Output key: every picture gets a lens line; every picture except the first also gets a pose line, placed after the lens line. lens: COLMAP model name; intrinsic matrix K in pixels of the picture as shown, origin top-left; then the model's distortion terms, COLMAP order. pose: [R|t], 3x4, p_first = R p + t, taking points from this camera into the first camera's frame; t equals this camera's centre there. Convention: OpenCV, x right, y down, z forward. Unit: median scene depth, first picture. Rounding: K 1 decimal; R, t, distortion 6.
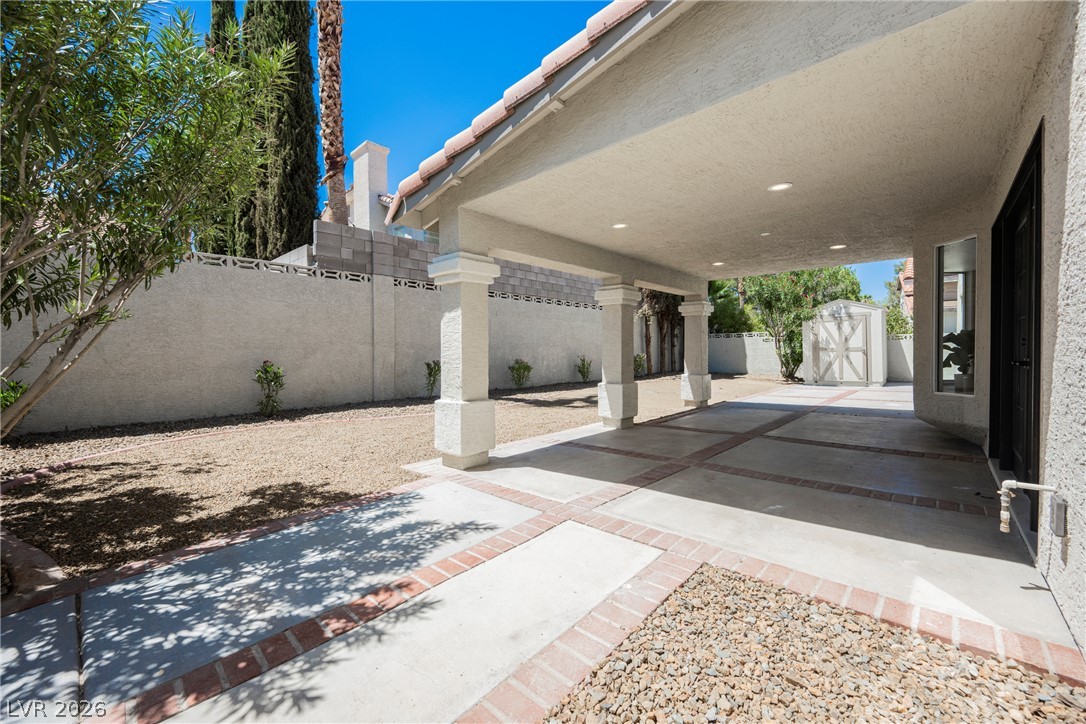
lens RADIAL K [[424.6, 0, 542.3], [0, 424.6, 354.5], [0, 0, 1]] dist [-0.000834, -0.000105]
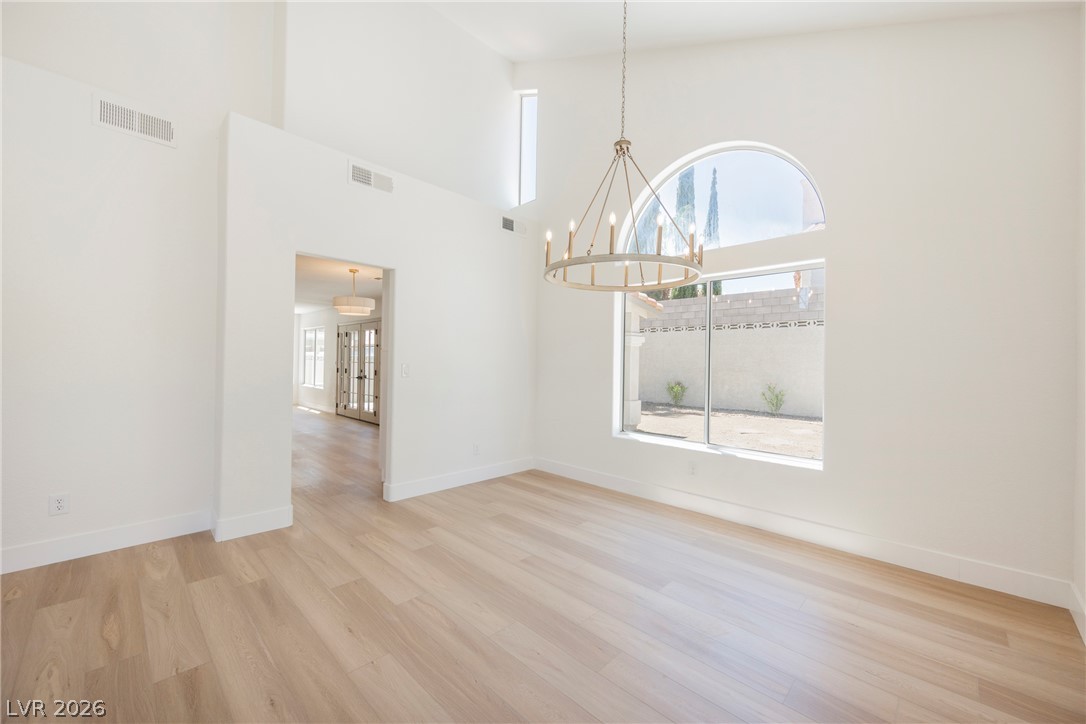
lens RADIAL K [[424.6, 0, 542.1], [0, 424.6, 360.6], [0, 0, 1]] dist [-0.000834, -0.000105]
pose [[0.007695, 0.003688, -0.999964, 1.089172], [-0.020627, 0.999781, 0.003529, -0.042180], [0.999758, 0.020599, 0.007769, 0.579760]]
